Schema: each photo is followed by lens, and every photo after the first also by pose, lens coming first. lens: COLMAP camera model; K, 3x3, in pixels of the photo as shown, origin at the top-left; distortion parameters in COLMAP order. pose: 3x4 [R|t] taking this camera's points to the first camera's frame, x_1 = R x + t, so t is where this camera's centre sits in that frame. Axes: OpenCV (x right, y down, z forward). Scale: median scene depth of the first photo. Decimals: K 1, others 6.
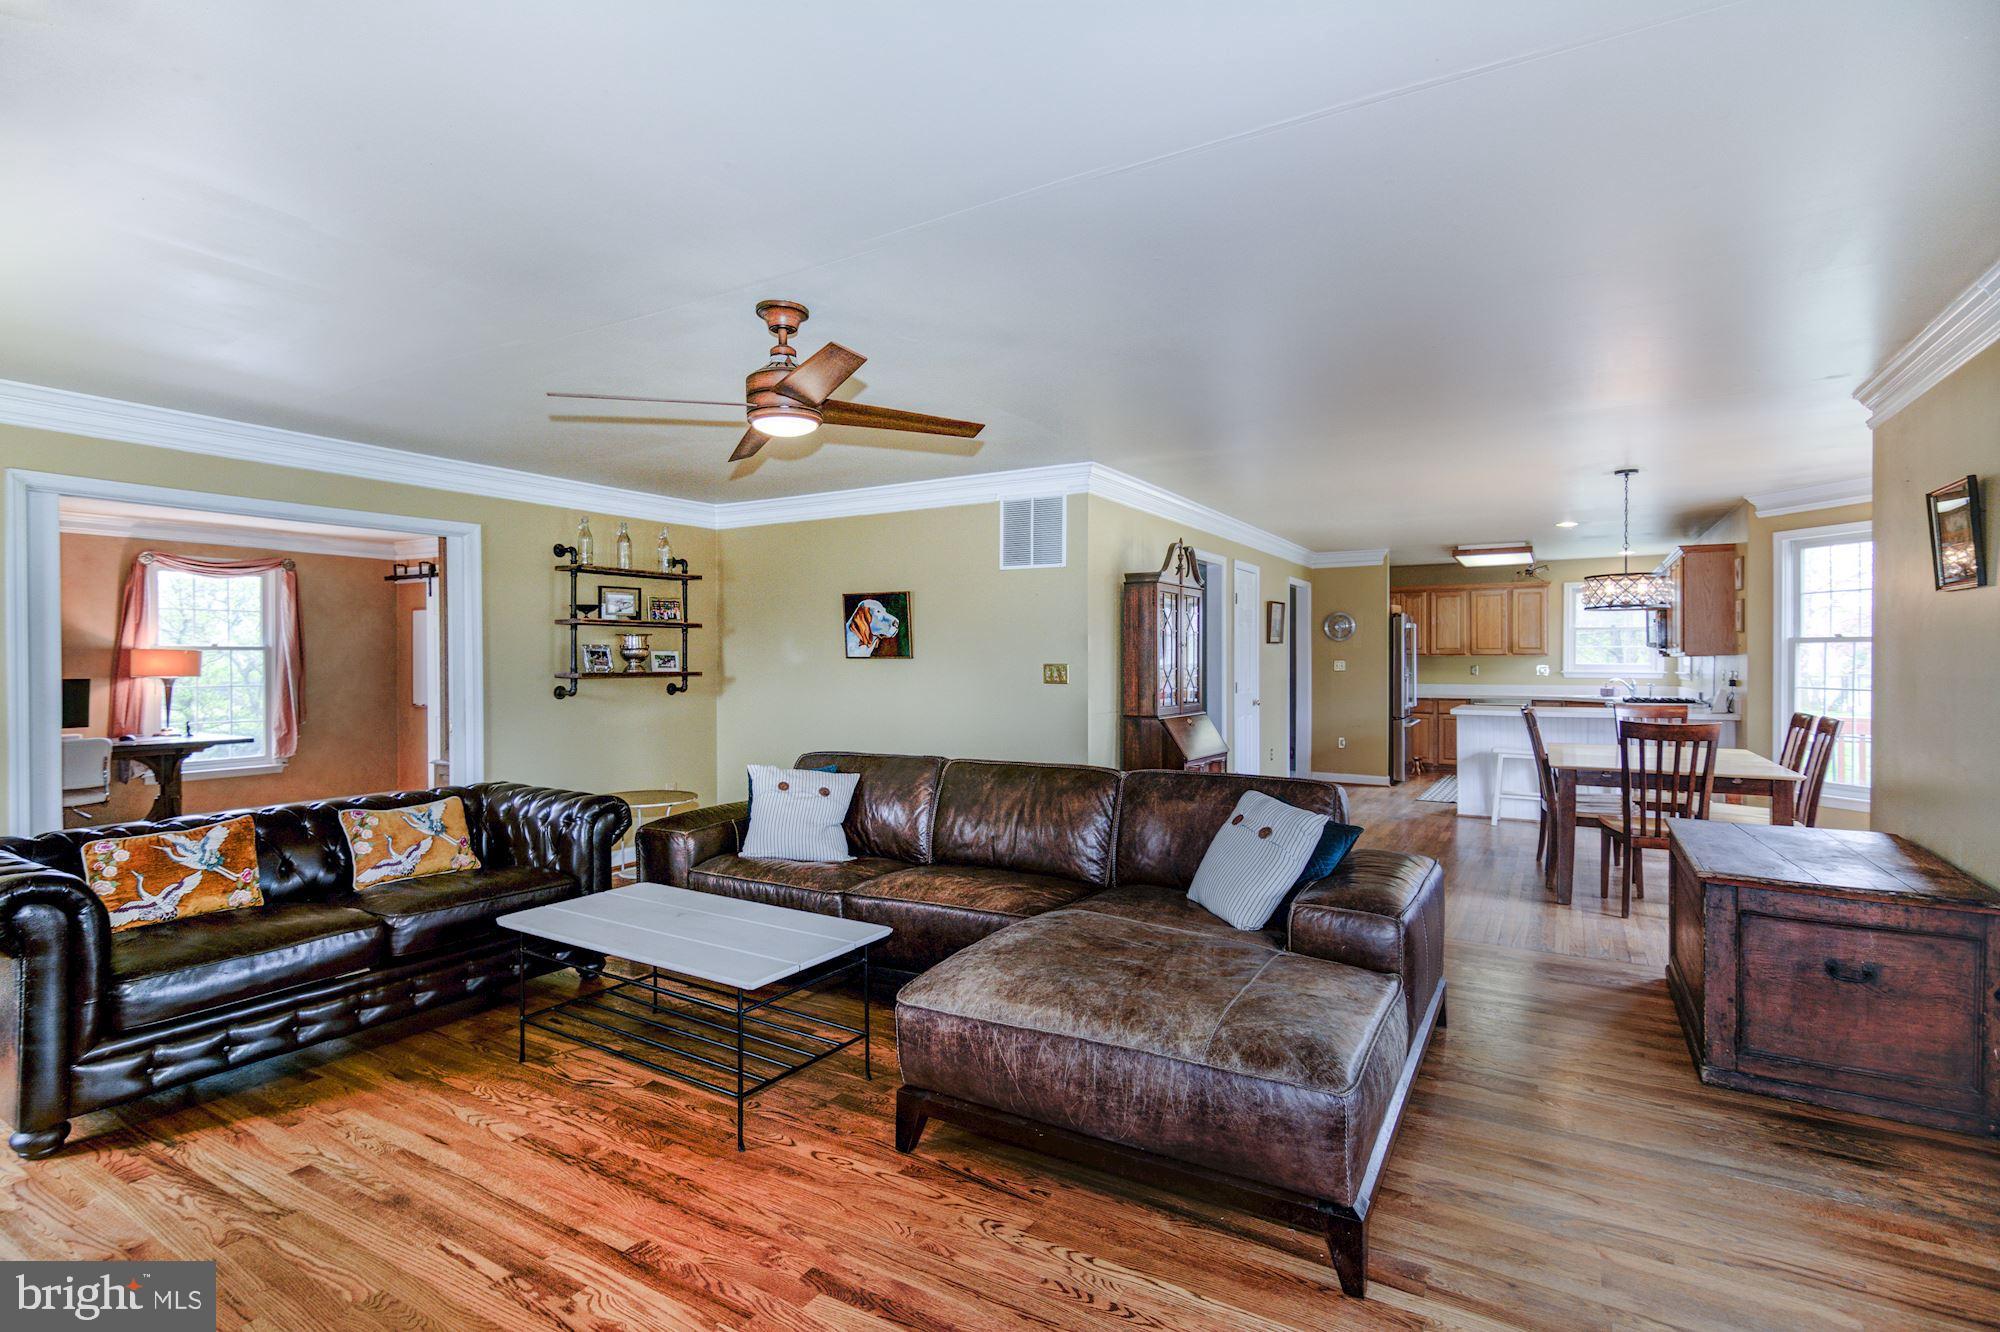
lens RADIAL K [[972.5, 0, 998.3], [0, 972.5, 661.3], [0, 0, 1]] dist [-0.000248, -0.000221]
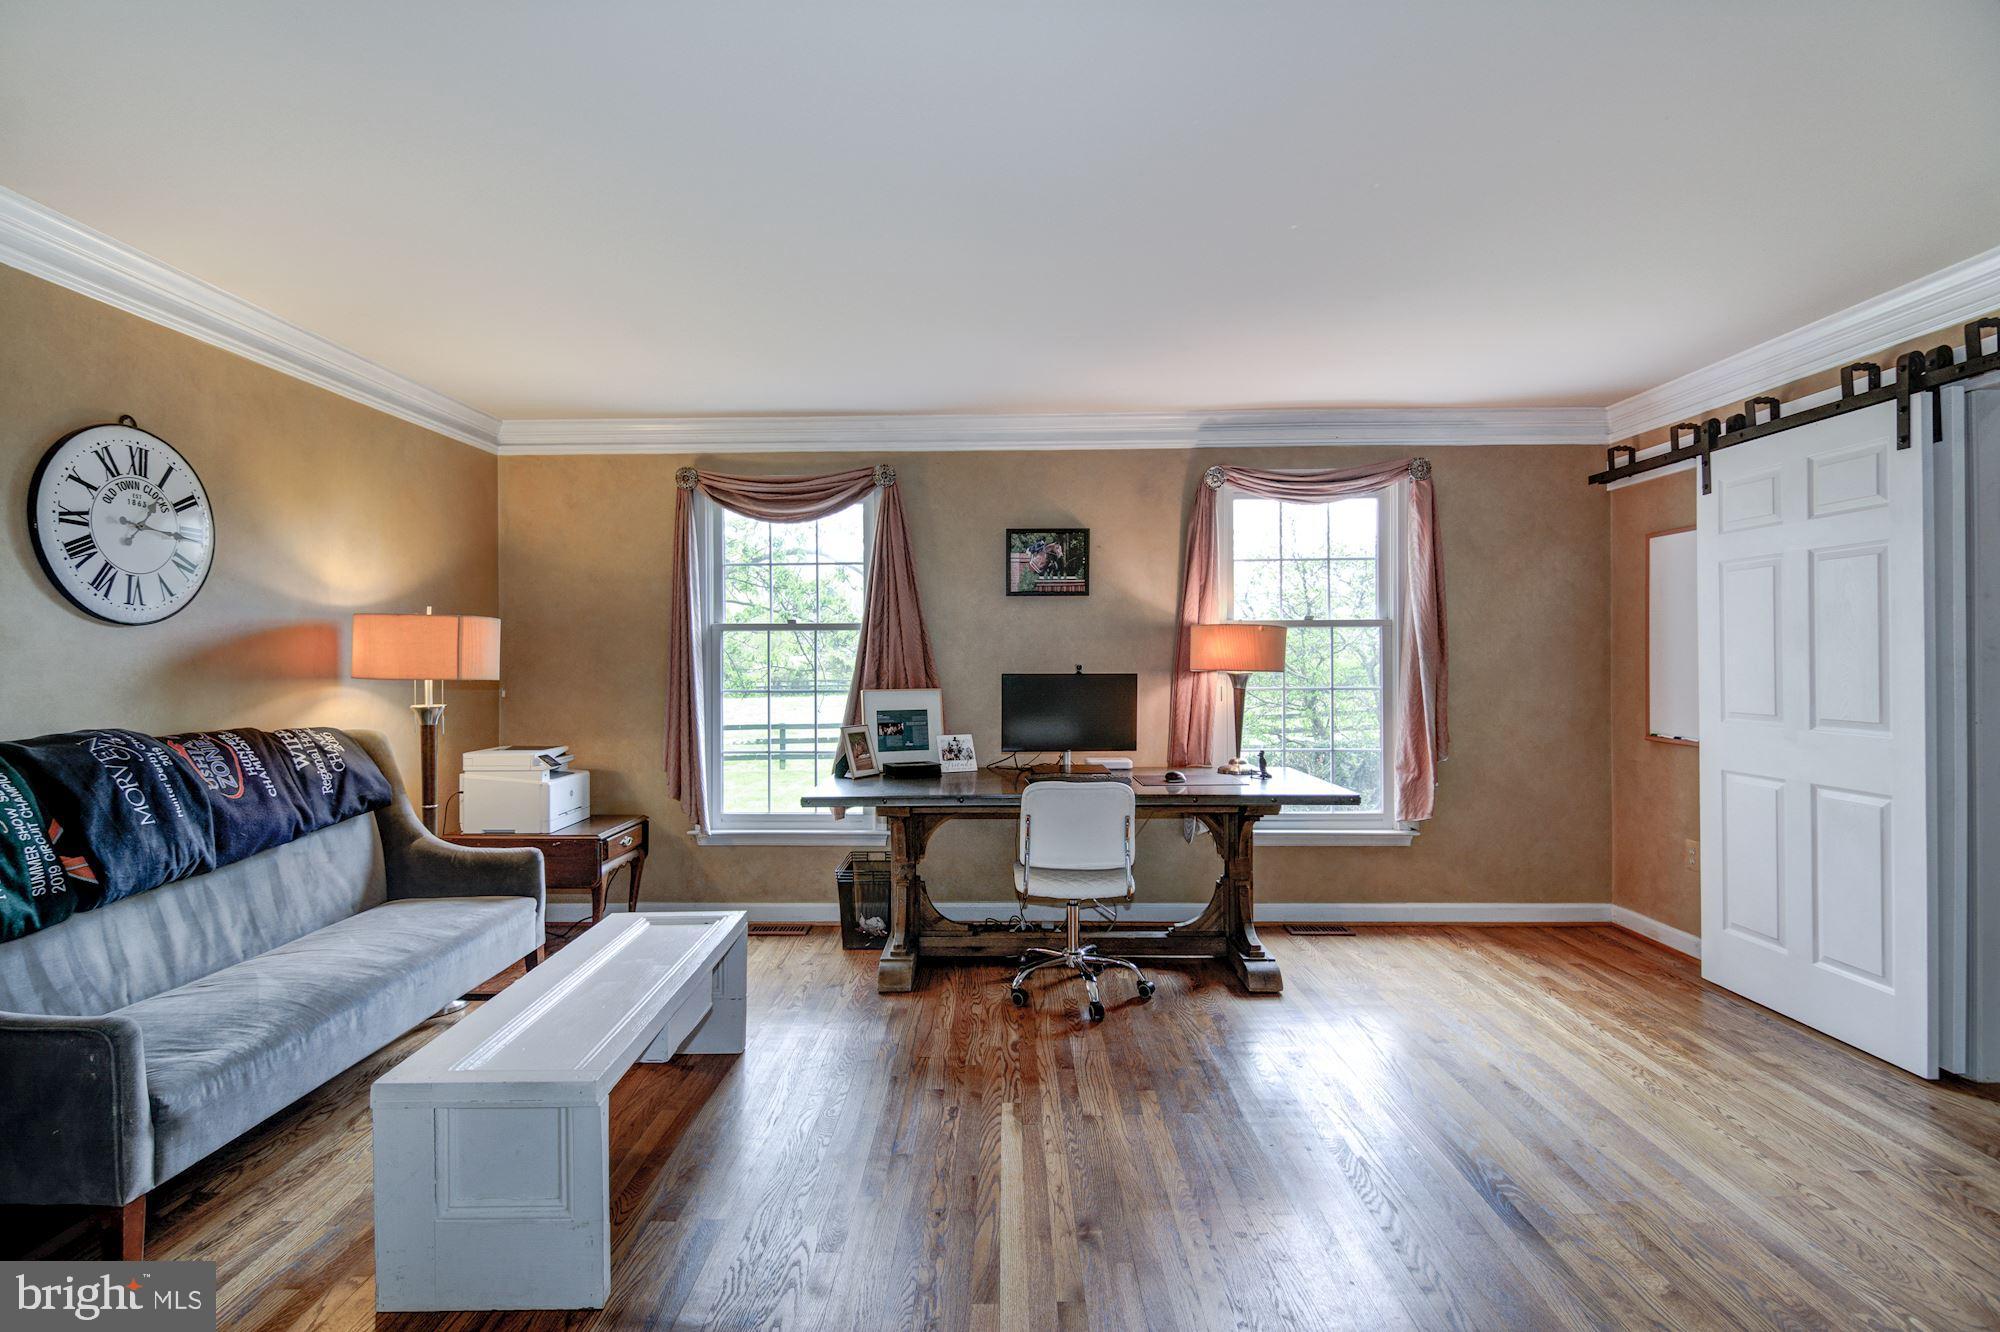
lens RADIAL K [[947.8, 0, 995.8], [0, 947.8, 661.5], [0, 0, 1]] dist [-0.001267, -0.000620]
pose [[0.510271, 0.000404, -0.860013, -0.441774], [0.001404, 0.999998, 0.001303, 0.008716], [0.860012, -0.001872, 0.510270, 0.587167]]
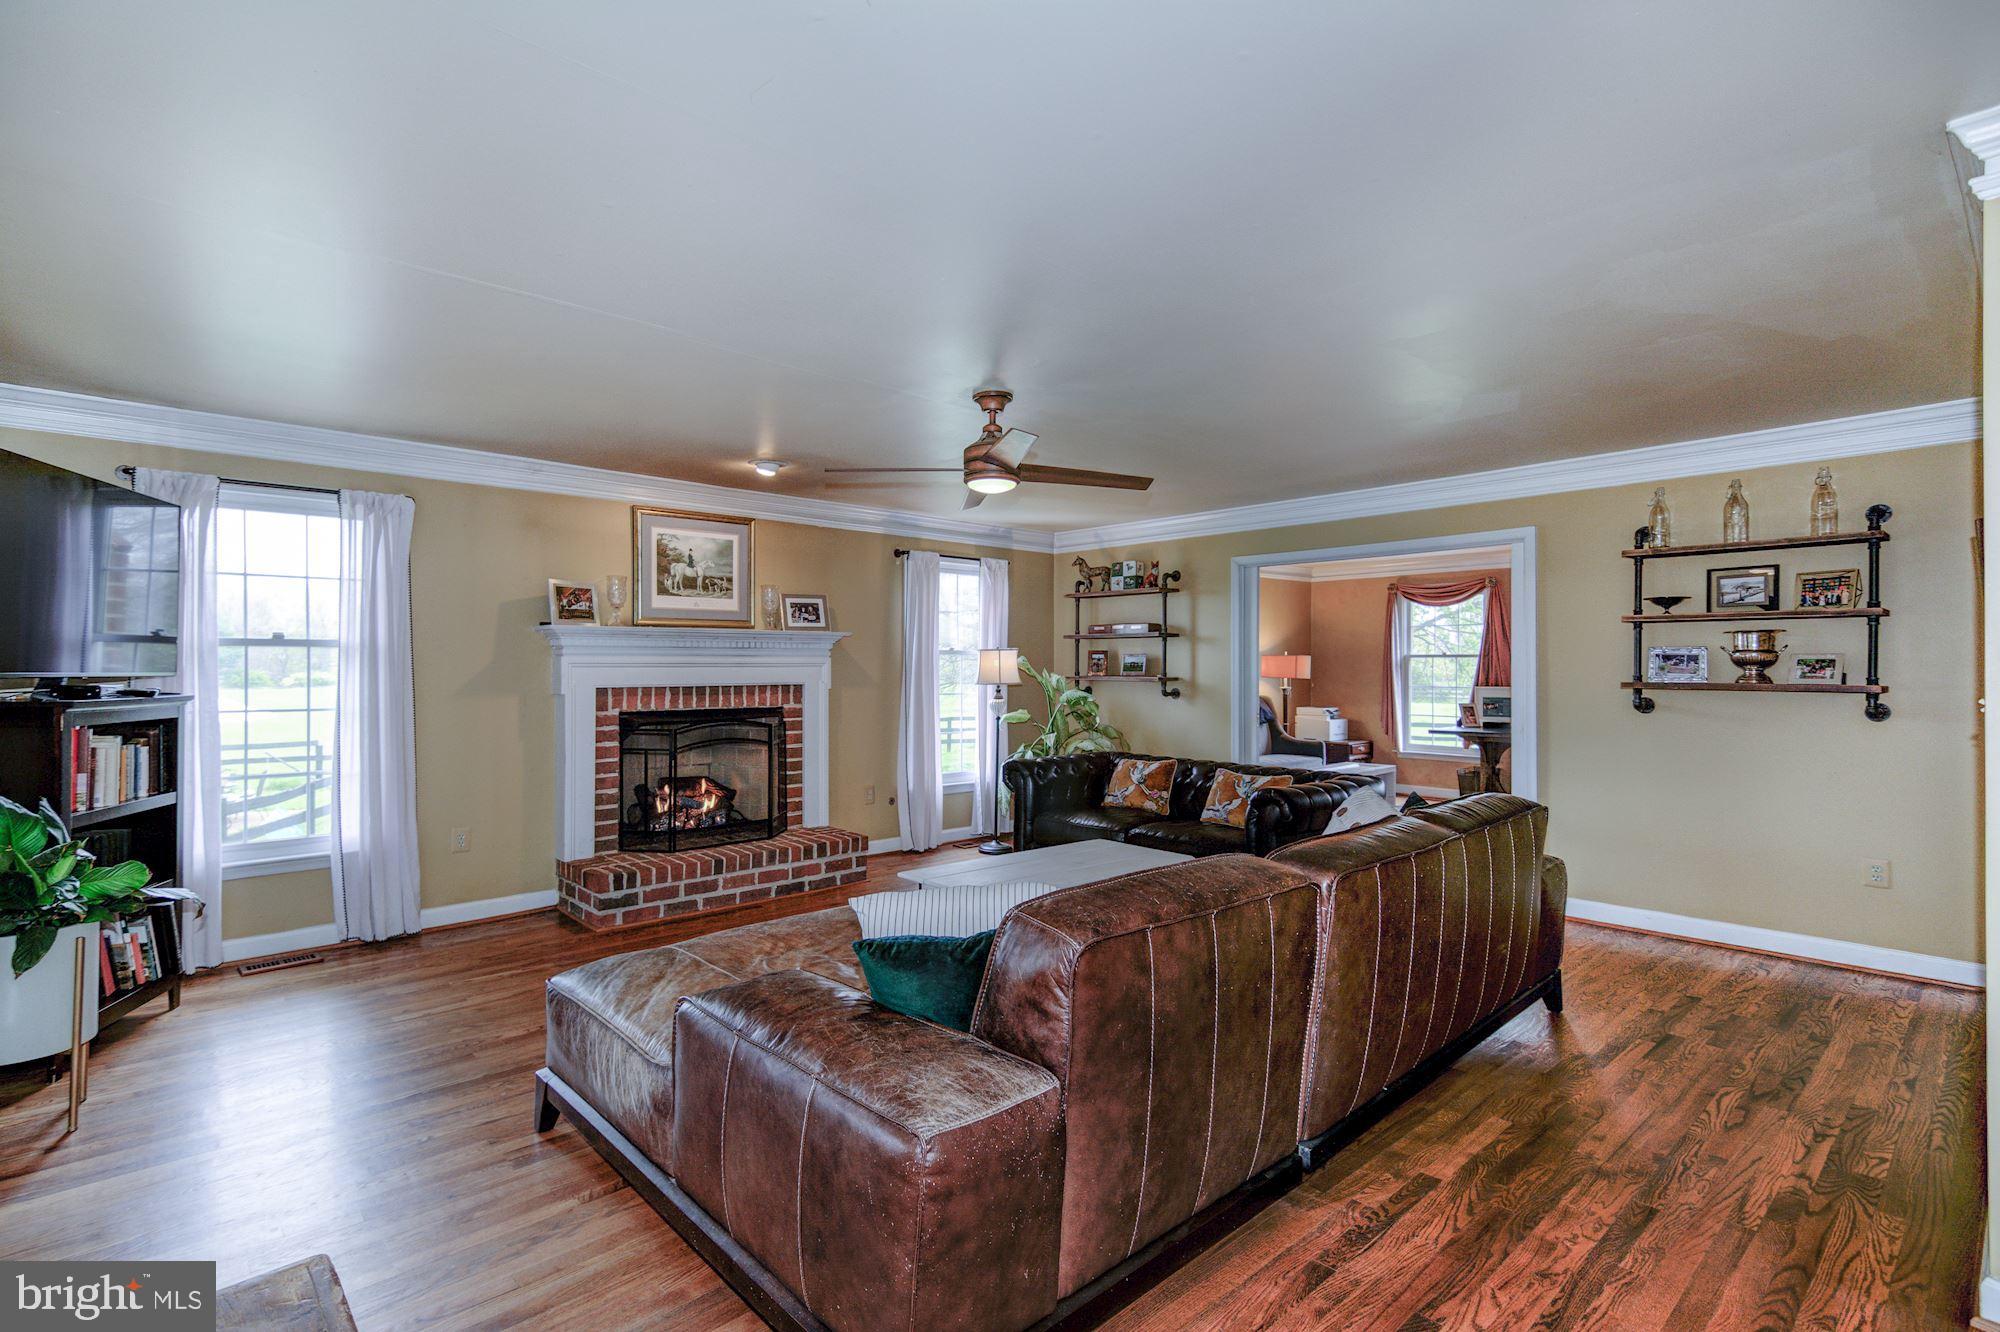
lens RADIAL K [[947.1, 0, 961.6], [0, 947.1, 671.9], [0, 0, 1]] dist [-0.000544, 0.000007]
pose [[-0.306369, 0.008181, -0.951878, 0.403606], [-0.004044, 0.999943, 0.009896, -0.001648], [0.951904, 0.006881, -0.306319, 0.558339]]
